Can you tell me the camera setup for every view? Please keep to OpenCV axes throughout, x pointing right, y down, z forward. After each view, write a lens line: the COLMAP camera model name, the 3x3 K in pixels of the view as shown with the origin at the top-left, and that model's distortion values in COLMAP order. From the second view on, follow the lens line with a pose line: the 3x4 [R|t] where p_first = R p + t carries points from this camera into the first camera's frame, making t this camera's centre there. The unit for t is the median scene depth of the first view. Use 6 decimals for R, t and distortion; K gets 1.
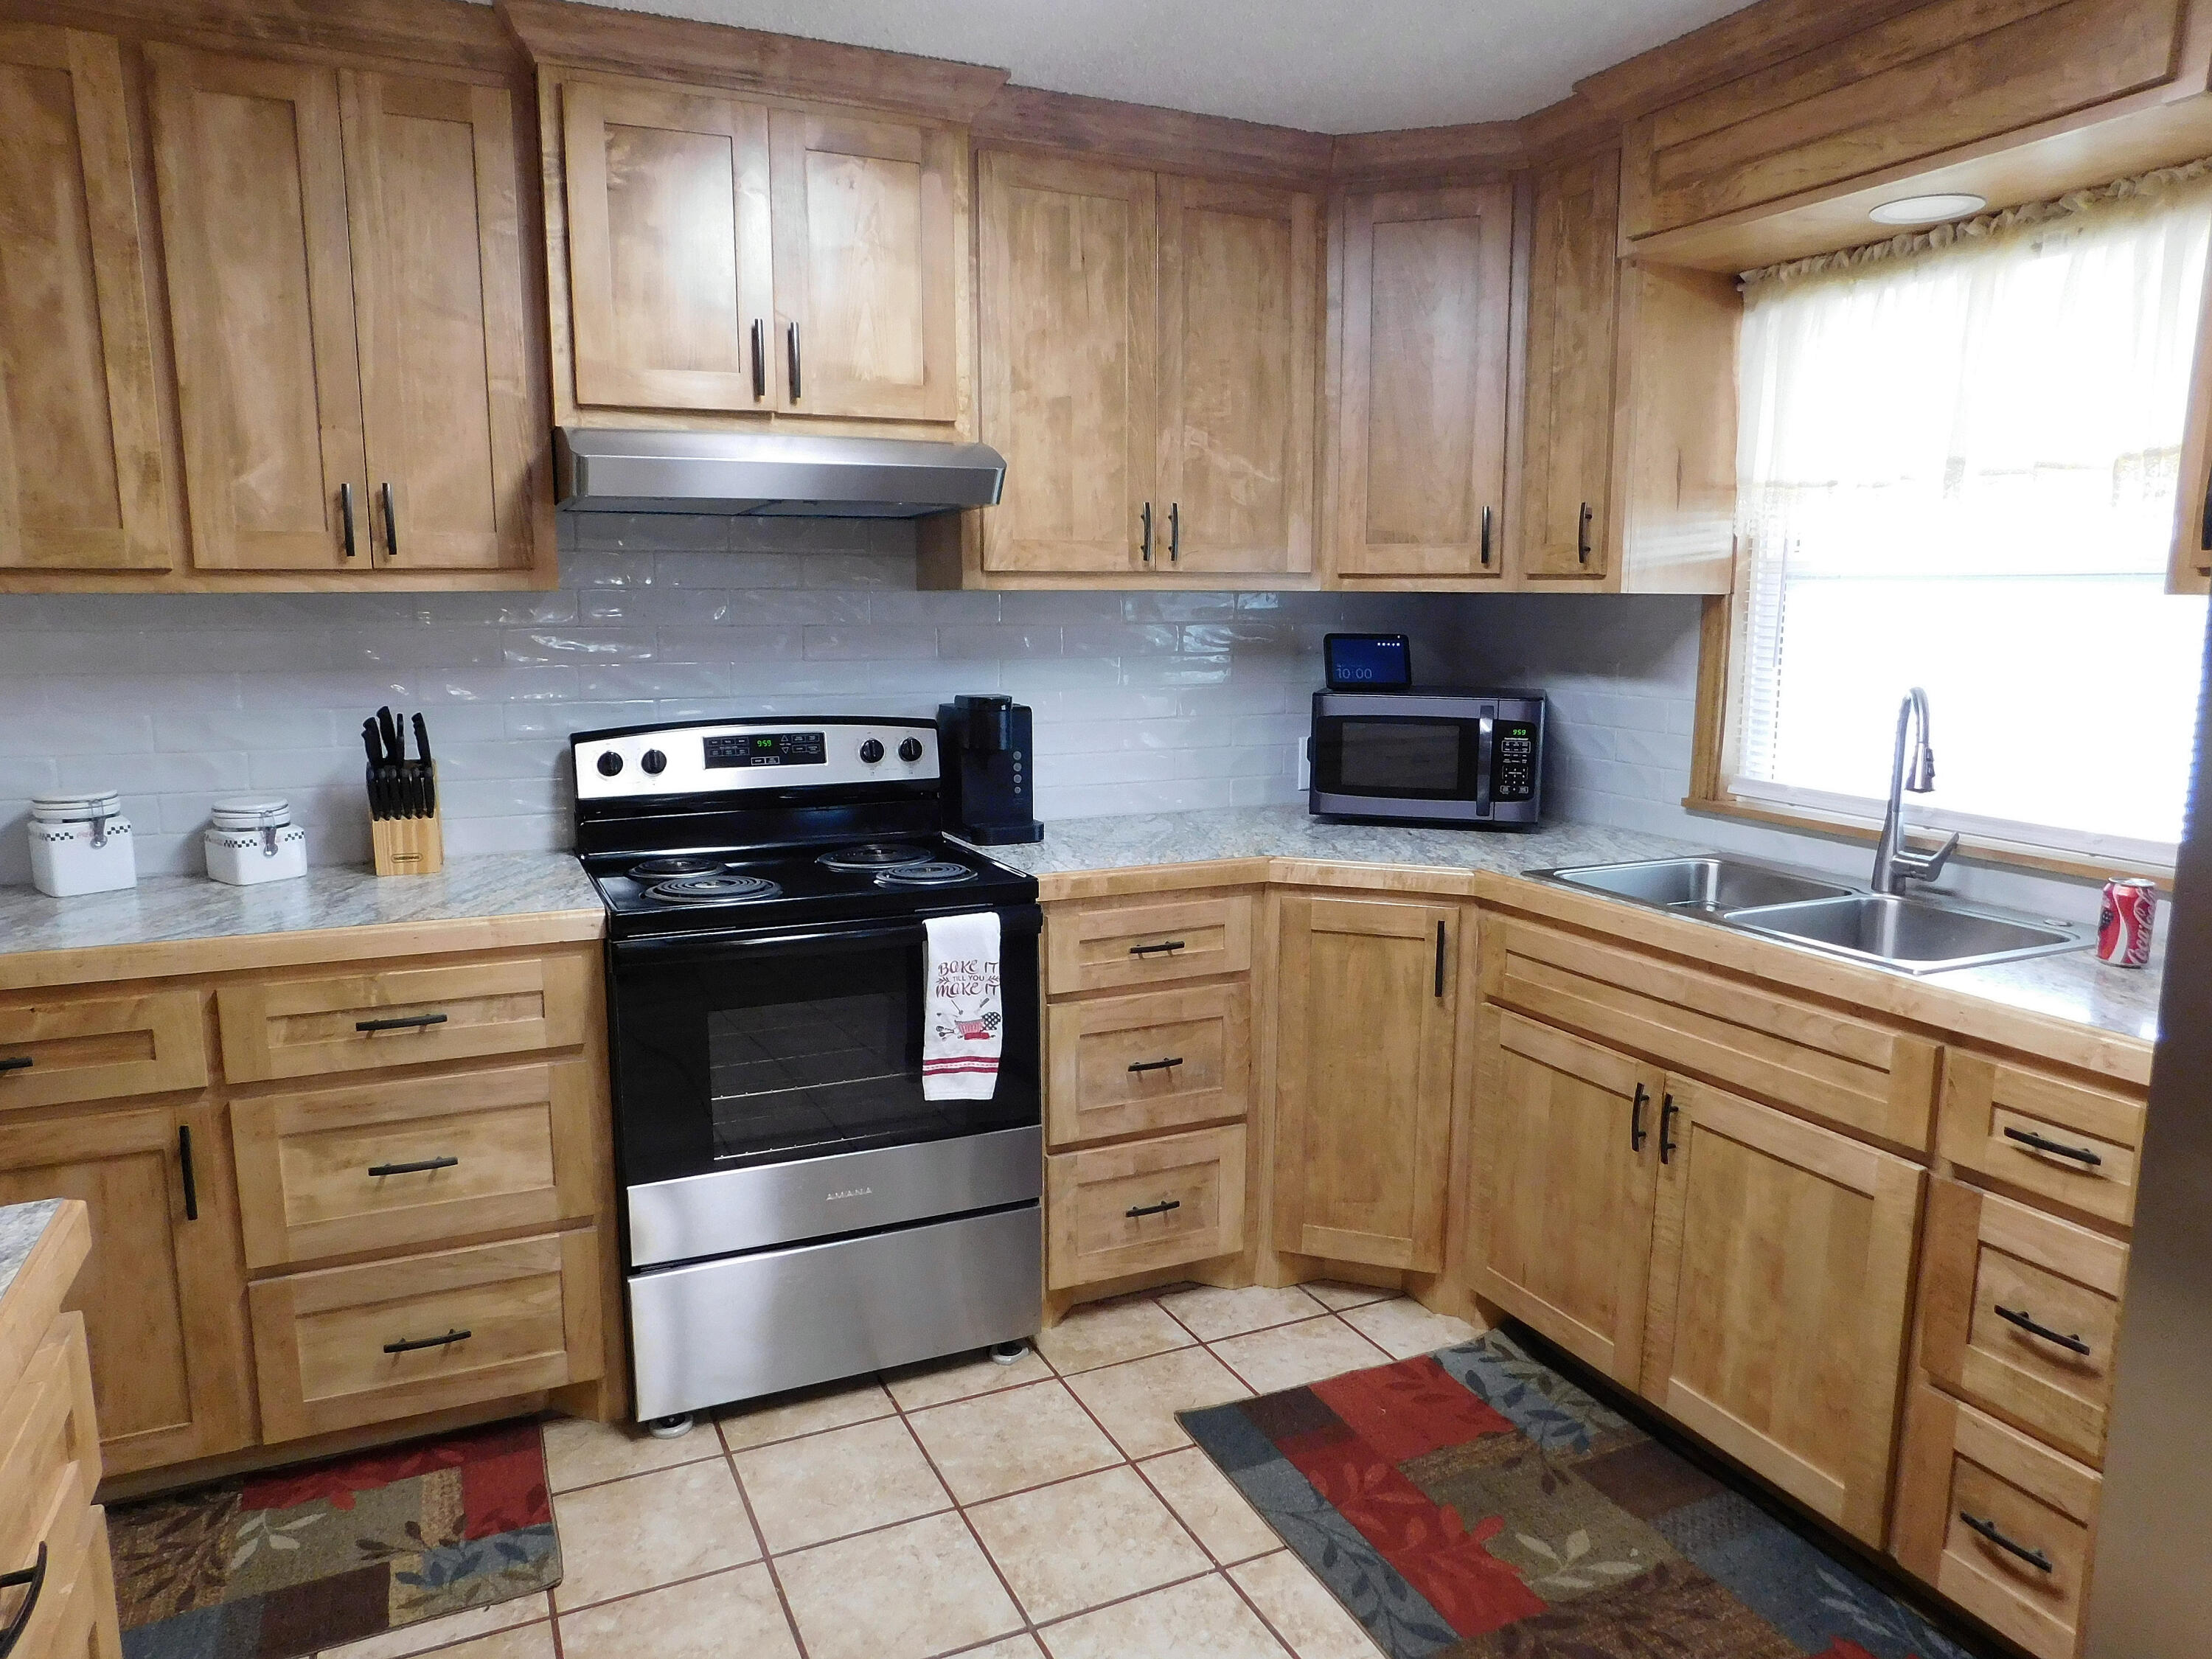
lens RADIAL K [[1473.6, 0, 1097.1], [0, 1473.6, 833.8], [0, 0, 1]] dist [-0.040300, 0.030649]
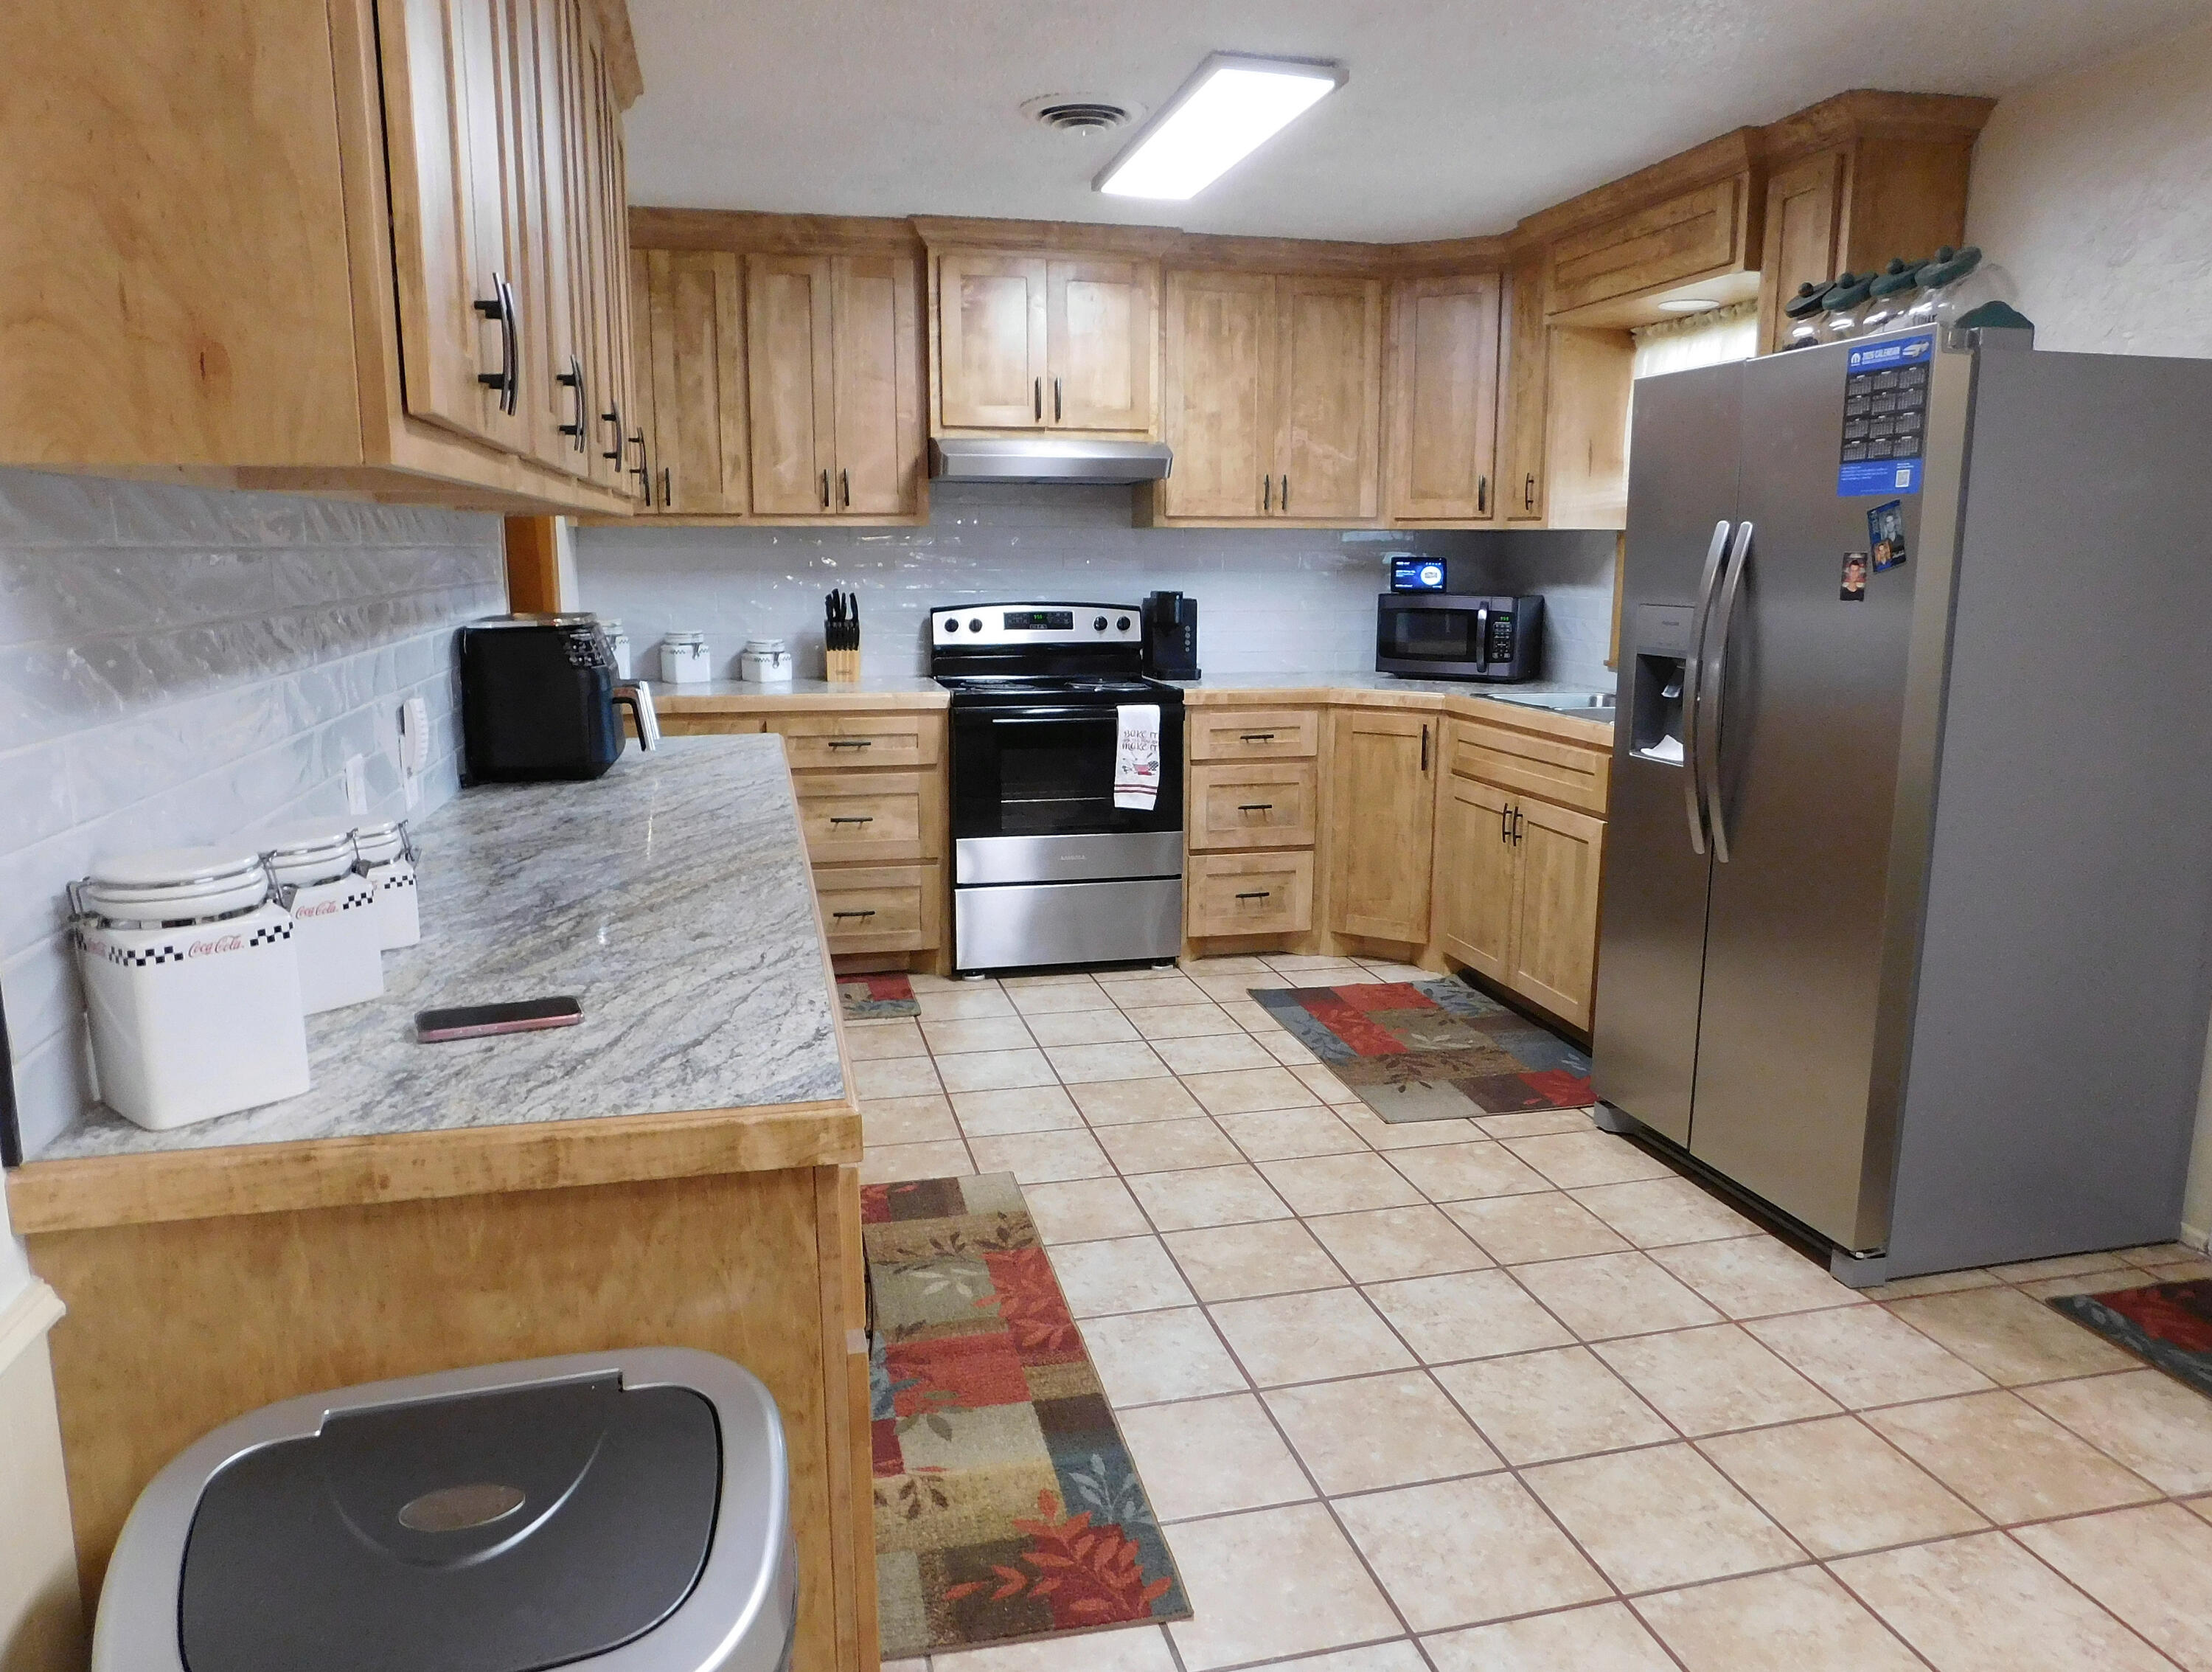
lens RADIAL K [[1503.5, 0, 1115.4], [0, 1503.5, 830.2], [0, 0, 1]] dist [-0.017011, -0.000573]
pose [[0.981690, 0.037207, -0.186819, 0.229601], [-0.032675, 0.999094, 0.027281, 0.156954], [0.187665, -0.020677, 0.982016, -0.818565]]
